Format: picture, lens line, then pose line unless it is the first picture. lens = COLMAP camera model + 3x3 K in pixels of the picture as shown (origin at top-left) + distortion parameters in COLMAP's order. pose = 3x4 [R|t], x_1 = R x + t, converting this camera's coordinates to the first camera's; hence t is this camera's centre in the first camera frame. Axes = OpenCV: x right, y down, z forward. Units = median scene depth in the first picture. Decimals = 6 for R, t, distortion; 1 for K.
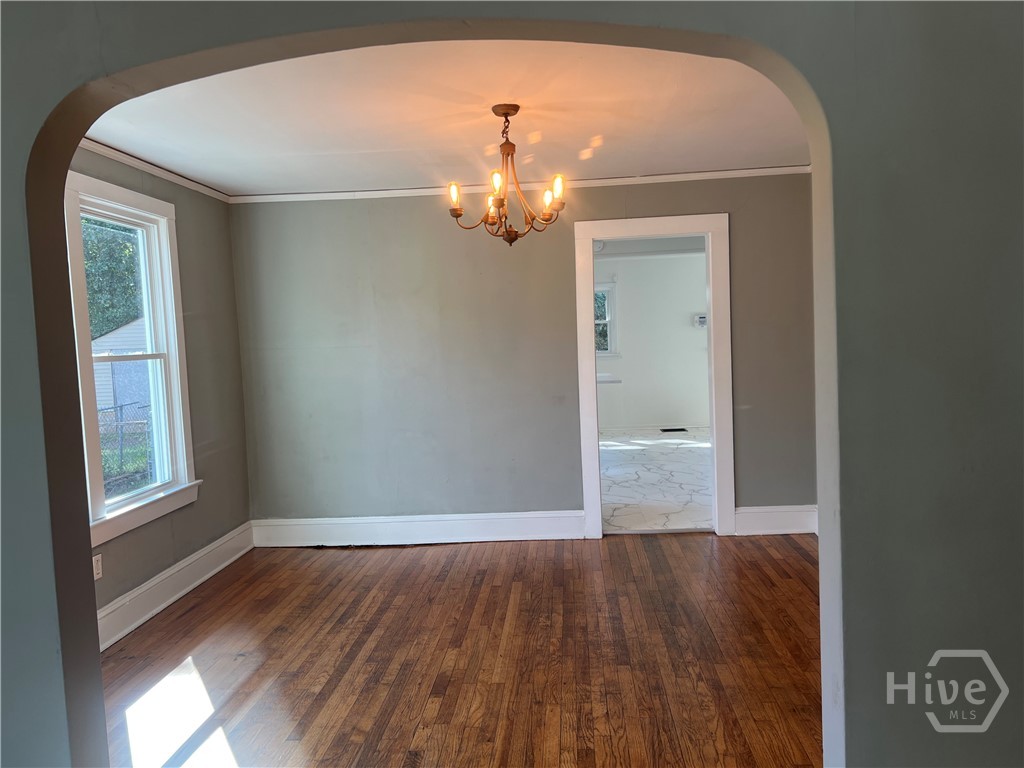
lens RADIAL K [[769.9, 0, 514.6], [0, 769.9, 389.9], [0, 0, 1]] dist [0.037702, -0.036116]
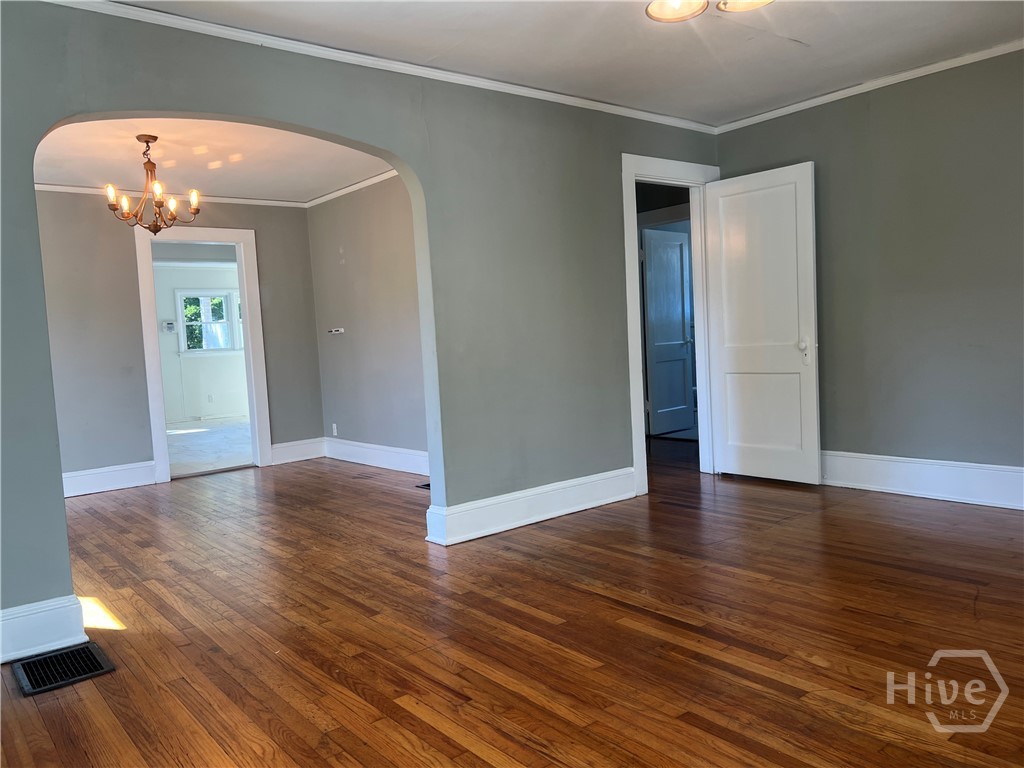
lens RADIAL K [[769.9, 0, 504.5], [0, 769.9, 387.1], [0, 0, 1]] dist [0.037702, -0.036116]
pose [[0.735092, -0.044550, 0.676502, -0.411286], [0.075078, 0.997051, -0.015921, 0.127899], [-0.673797, 0.062494, 0.736269, -0.359574]]
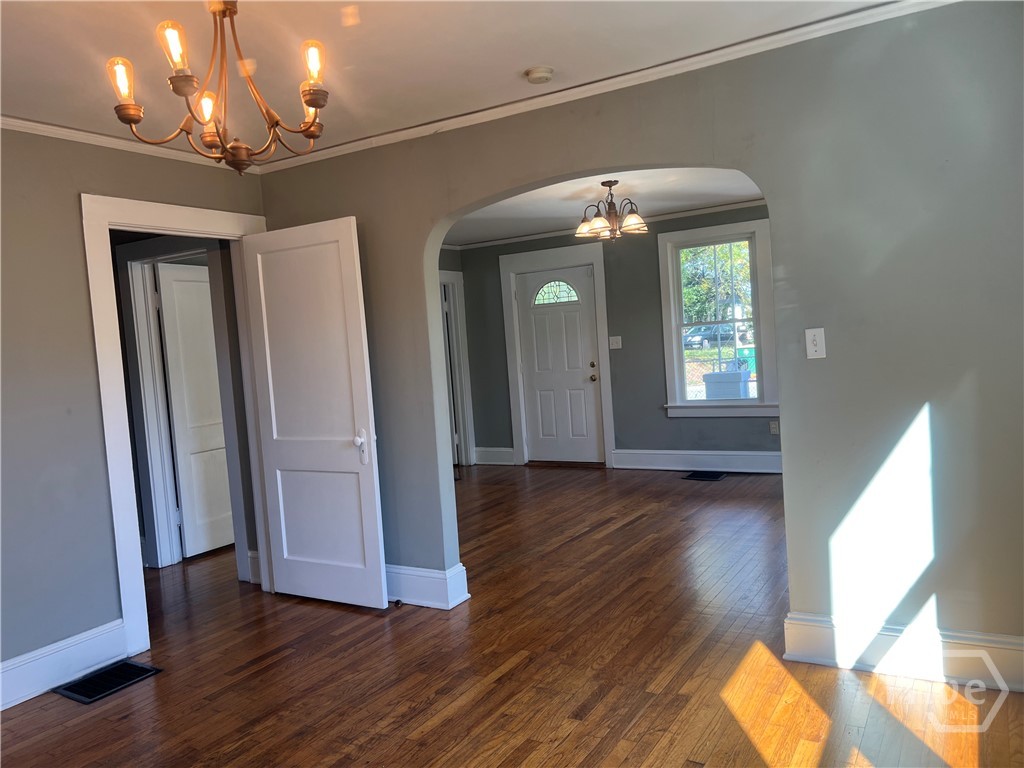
lens RADIAL K [[769.9, 0, 515.4], [0, 769.9, 386.4], [0, 0, 1]] dist [0.037702, -0.036116]
pose [[-0.881204, 0.078663, 0.466146, -0.359557], [0.143892, 0.983902, 0.105978, -0.054485], [-0.450305, 0.160463, -0.878338, 1.177657]]
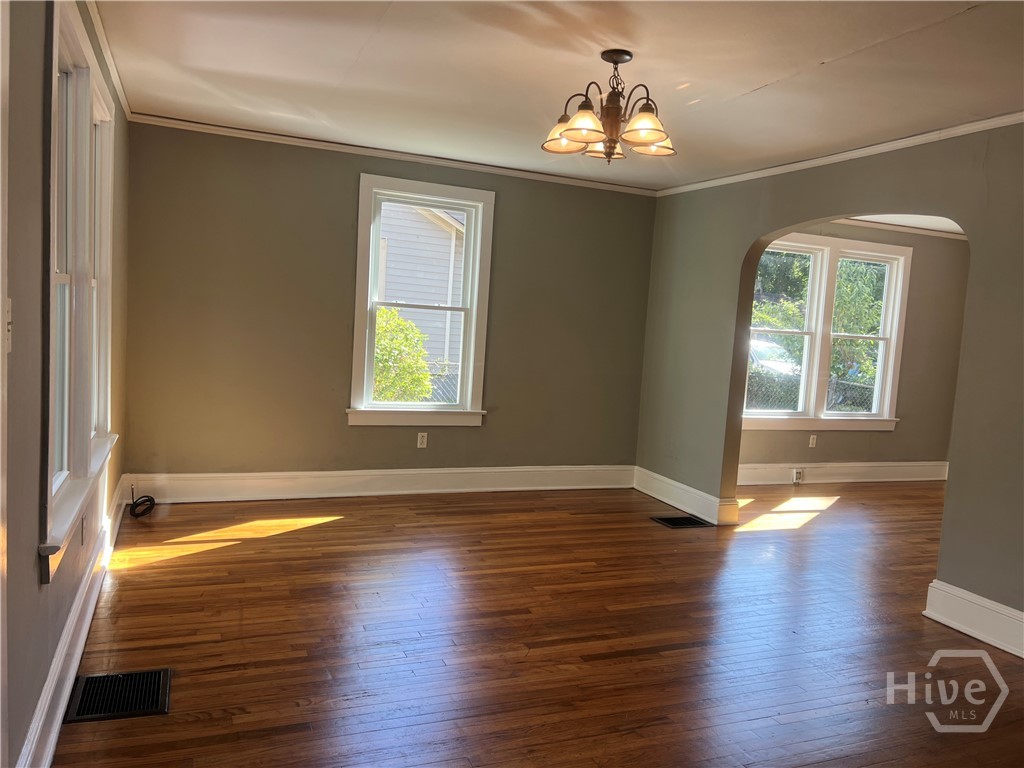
lens RADIAL K [[769.9, 0, 512.0], [0, 769.9, 381.8], [0, 0, 1]] dist [0.037702, -0.036116]
pose [[0.431200, 0.137291, -0.891750, 0.728952], [-0.146304, 0.985914, 0.081044, 0.029491], [0.890315, 0.095520, 0.445213, -0.467616]]
